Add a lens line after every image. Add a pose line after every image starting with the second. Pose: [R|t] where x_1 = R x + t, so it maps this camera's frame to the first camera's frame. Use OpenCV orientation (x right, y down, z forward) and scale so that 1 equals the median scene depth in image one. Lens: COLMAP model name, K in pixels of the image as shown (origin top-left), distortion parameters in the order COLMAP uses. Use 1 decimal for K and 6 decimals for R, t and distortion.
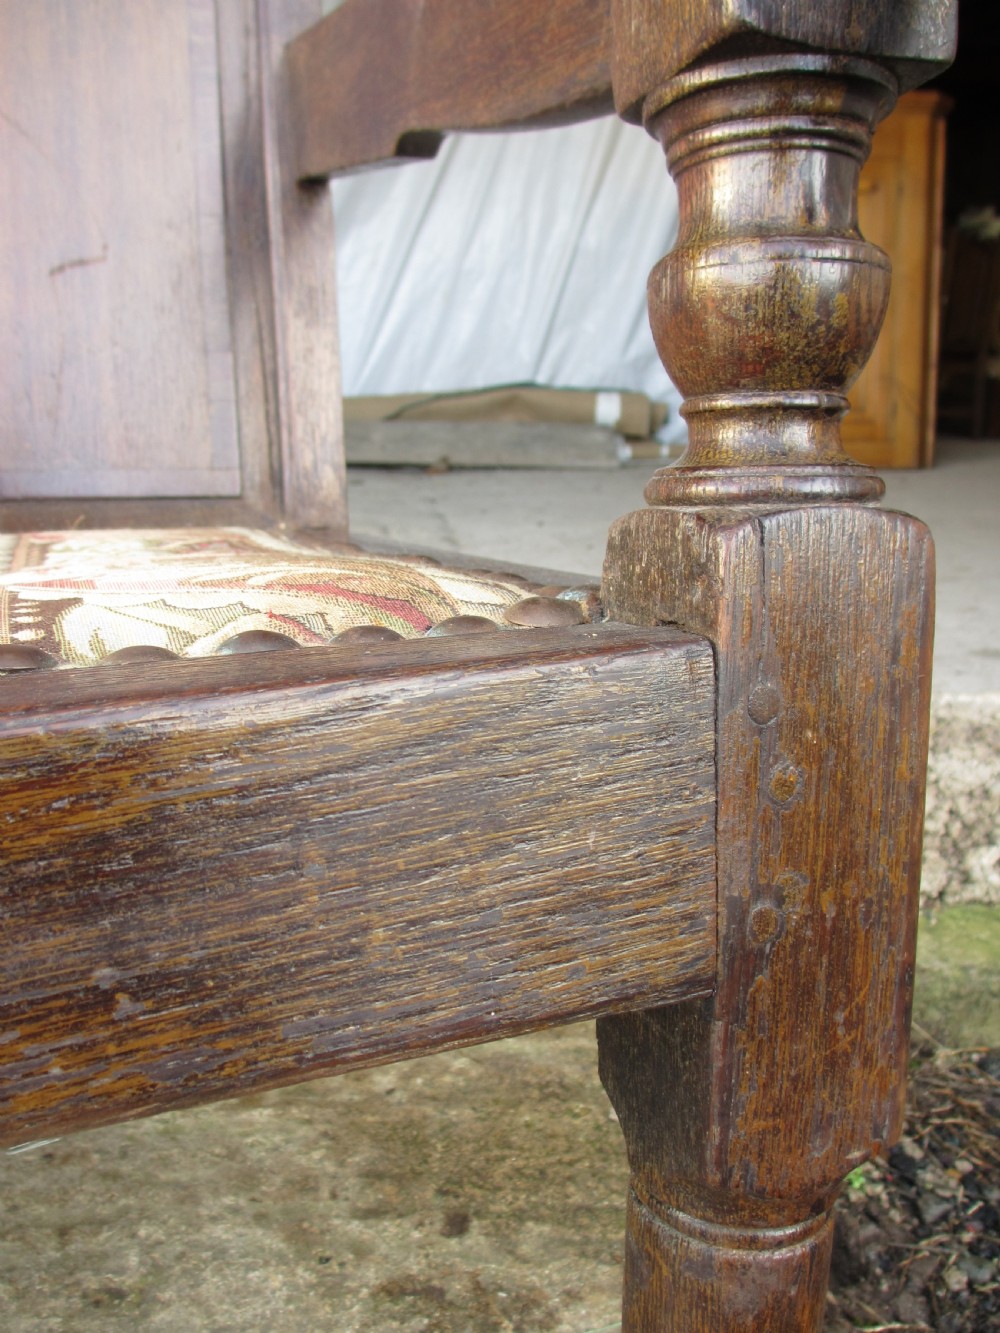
lens RADIAL K [[1119.0, 0, 479.0], [0, 1119.0, 668.1], [0, 0, 1]] dist [-0.039154, -0.002178]
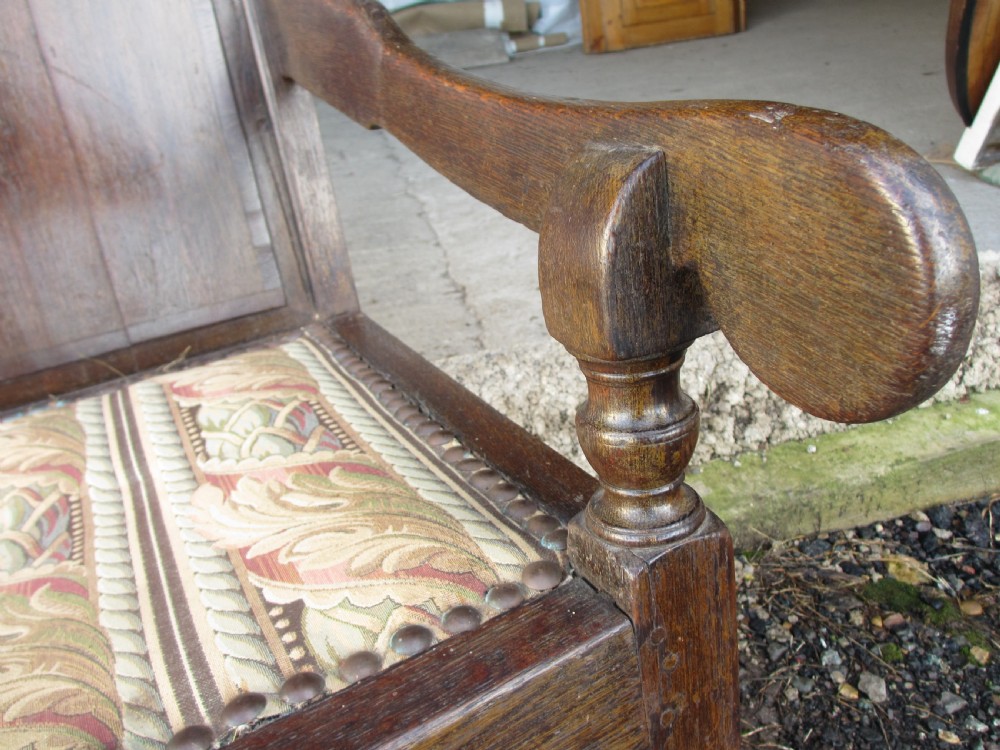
lens RADIAL K [[834.7, 0, 498.5], [0, 834.7, 381.0], [0, 0, 1]] dist [-0.041630, 0.003608]
pose [[0.985304, -0.160656, 0.058016, -0.016729], [0.145255, 0.966787, 0.210293, -0.243615], [-0.089874, -0.198776, 0.975915, -0.123675]]
